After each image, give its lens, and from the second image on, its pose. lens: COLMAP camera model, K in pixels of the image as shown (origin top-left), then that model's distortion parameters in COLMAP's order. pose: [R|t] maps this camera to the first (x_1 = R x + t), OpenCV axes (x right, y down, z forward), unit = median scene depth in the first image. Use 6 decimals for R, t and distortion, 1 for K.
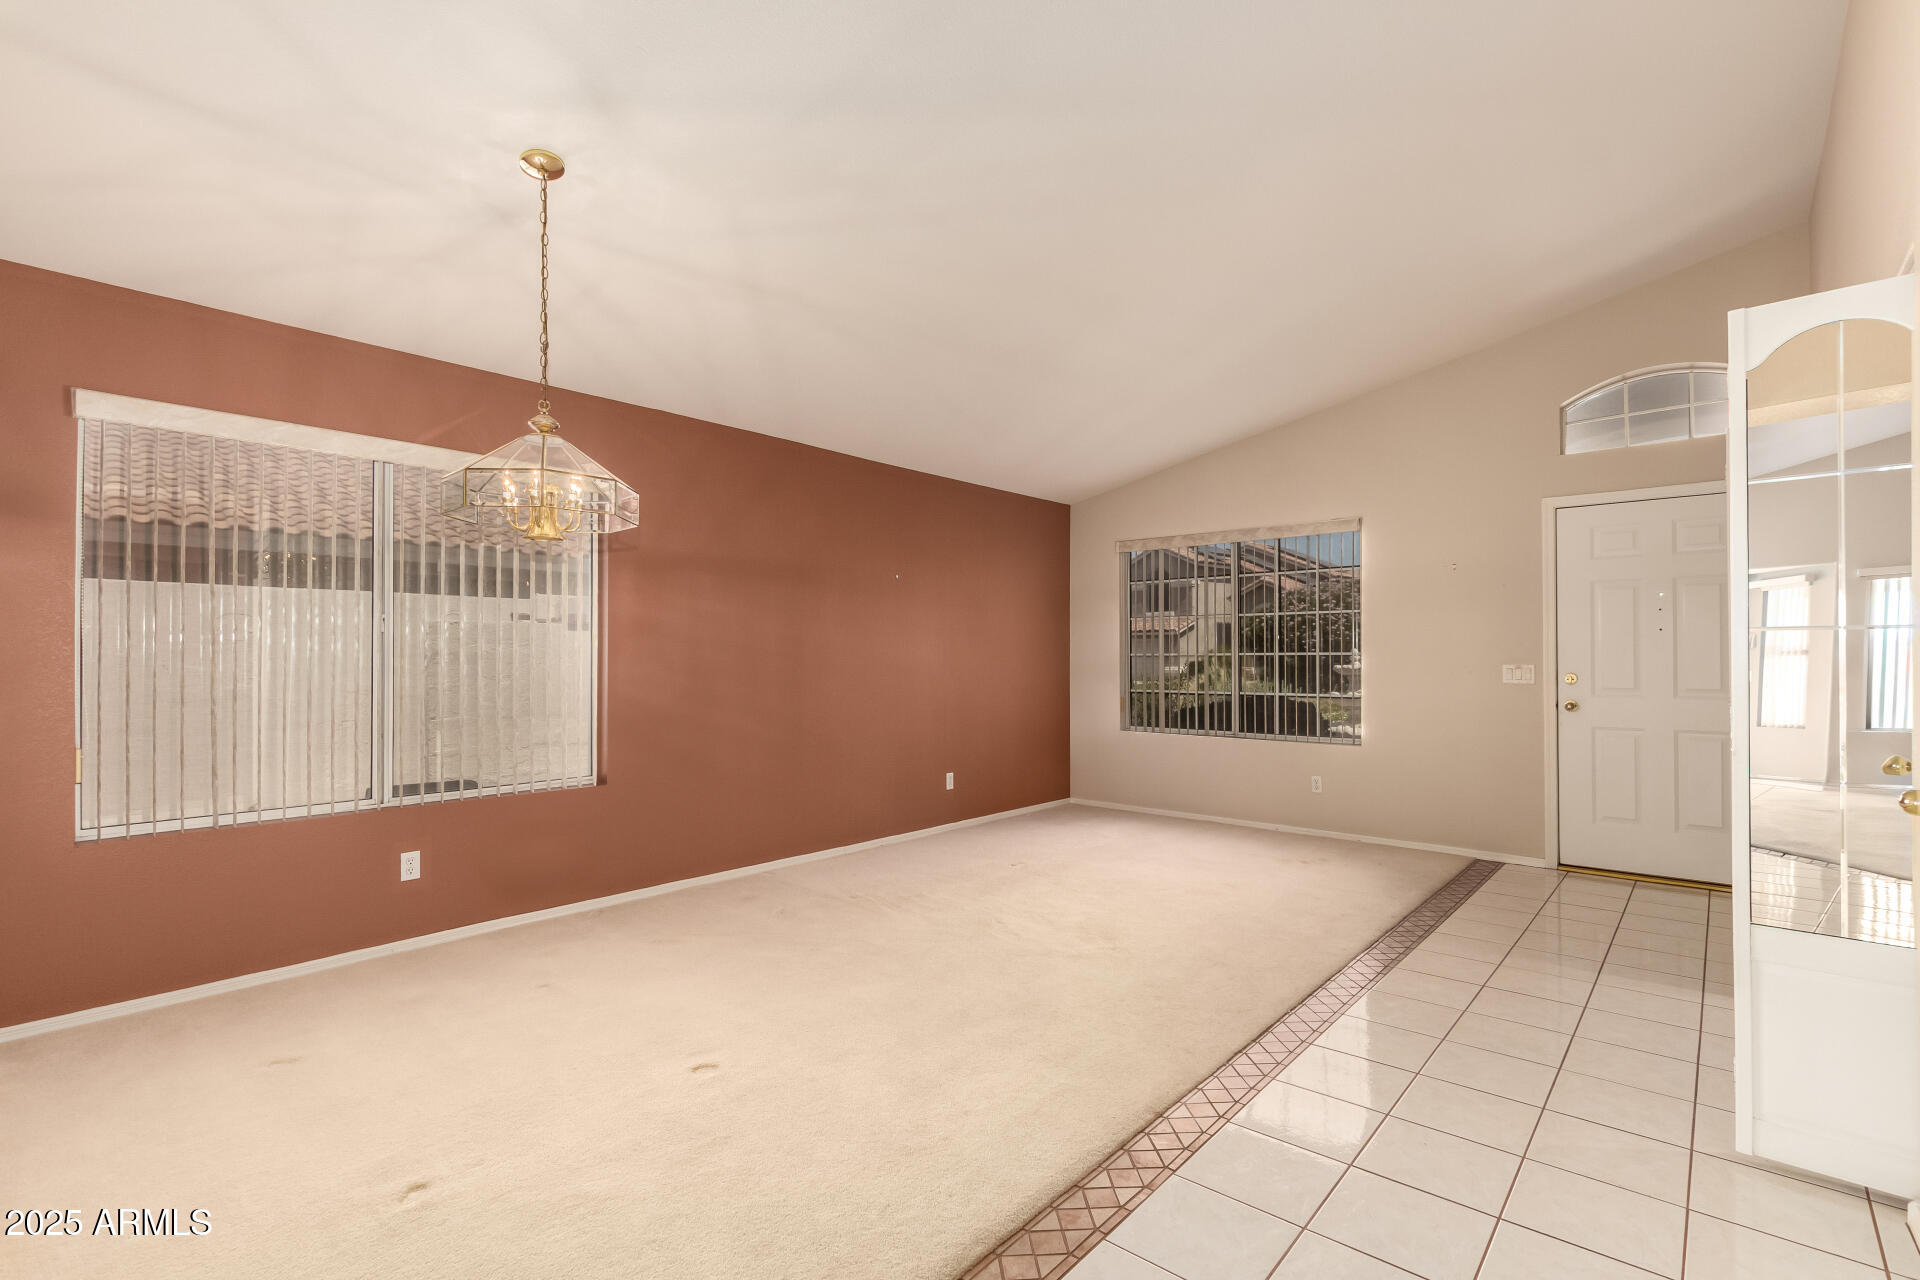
lens RADIAL K [[878.9, 0, 964.7], [0, 878.9, 652.7], [0, 0, 1]] dist [0.014289, -0.004352]
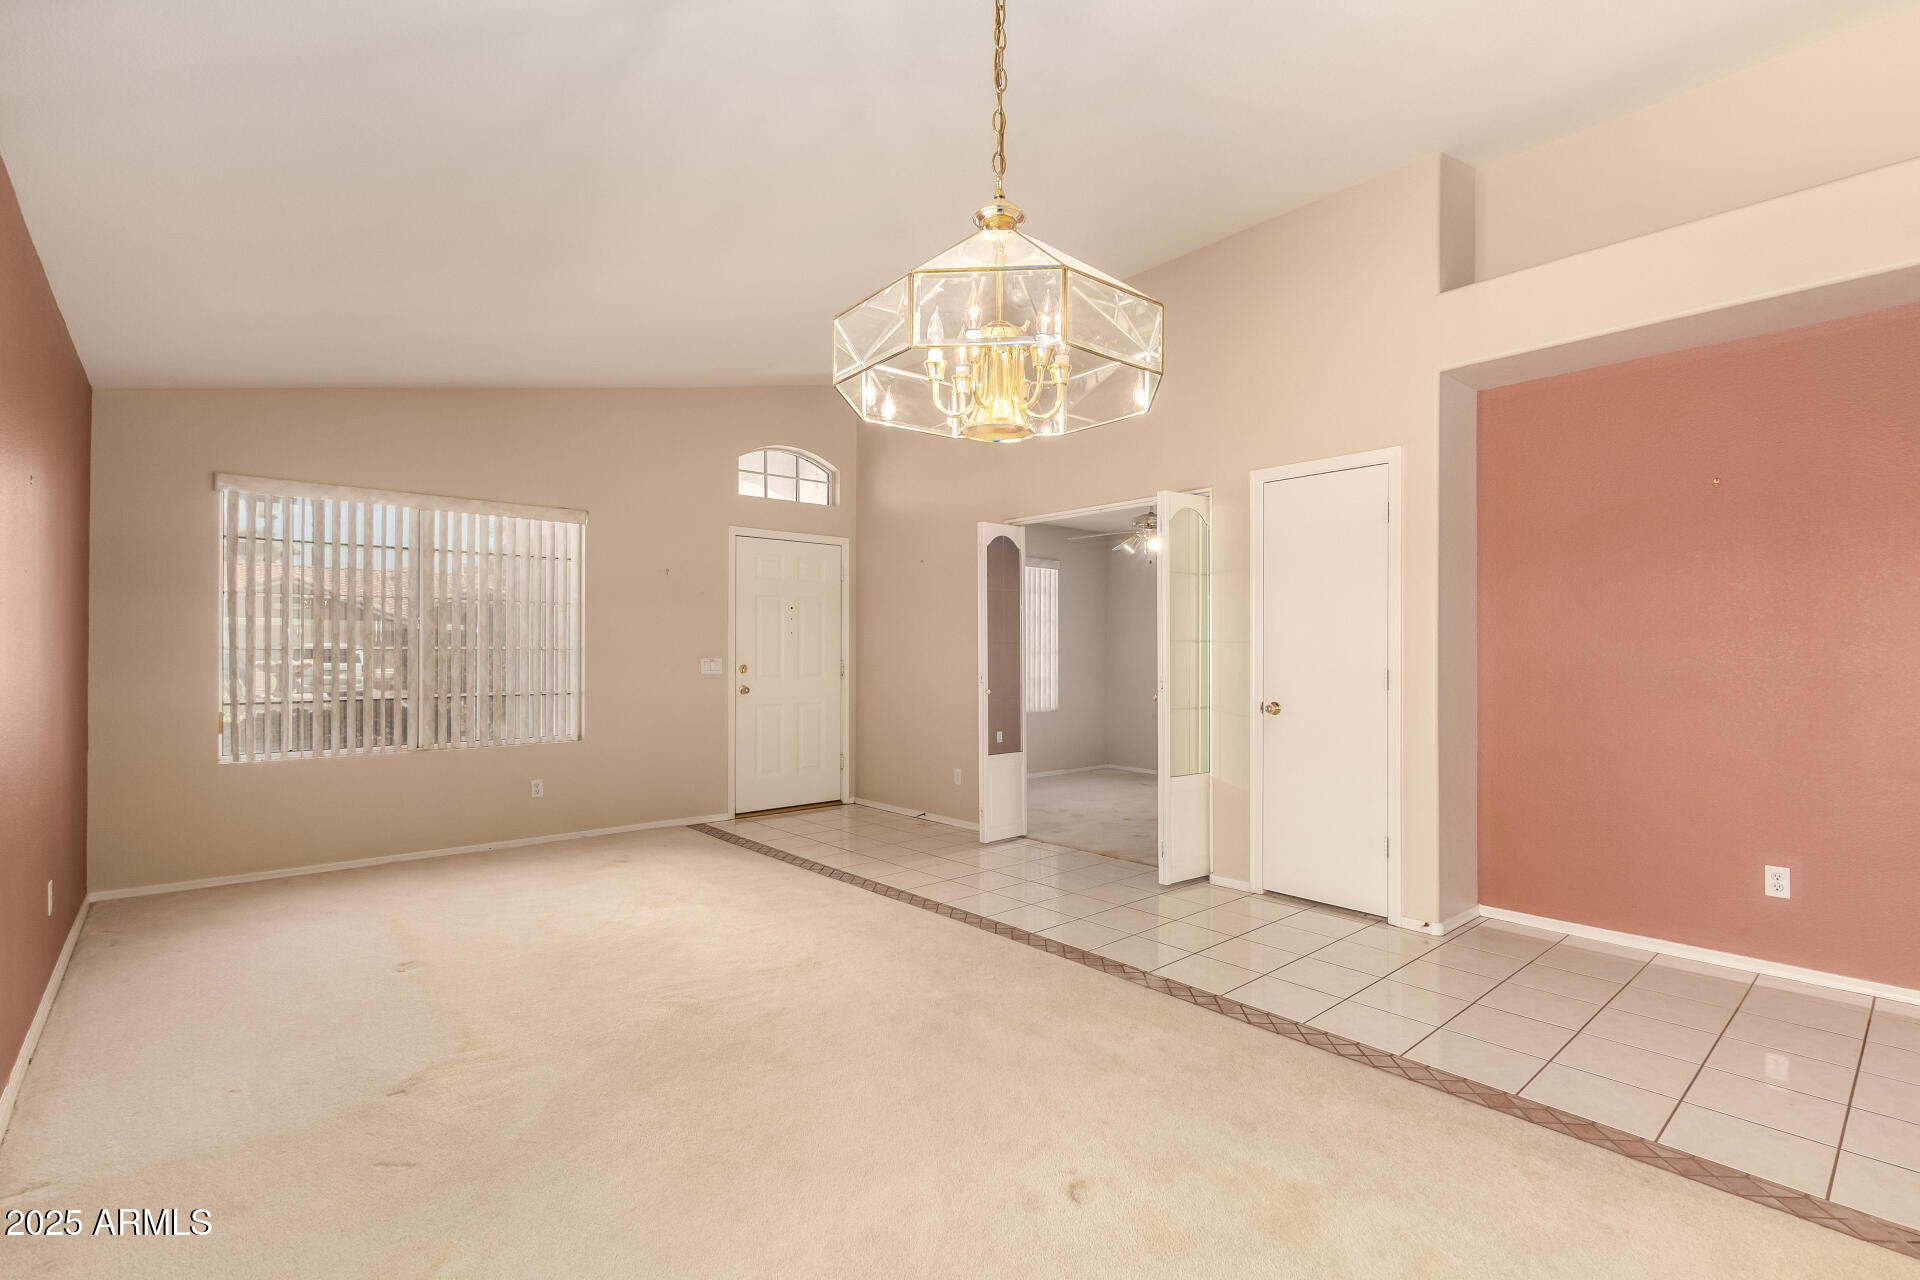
lens RADIAL K [[878.9, 0, 964.7], [0, 878.9, 652.7], [0, 0, 1]] dist [0.014289, -0.004352]
pose [[0.131484, 0.000739, 0.991318, -0.534668], [-0.009588, 0.999954, 0.000527, 0.001705], [-0.991272, -0.009574, 0.131485, 0.502241]]
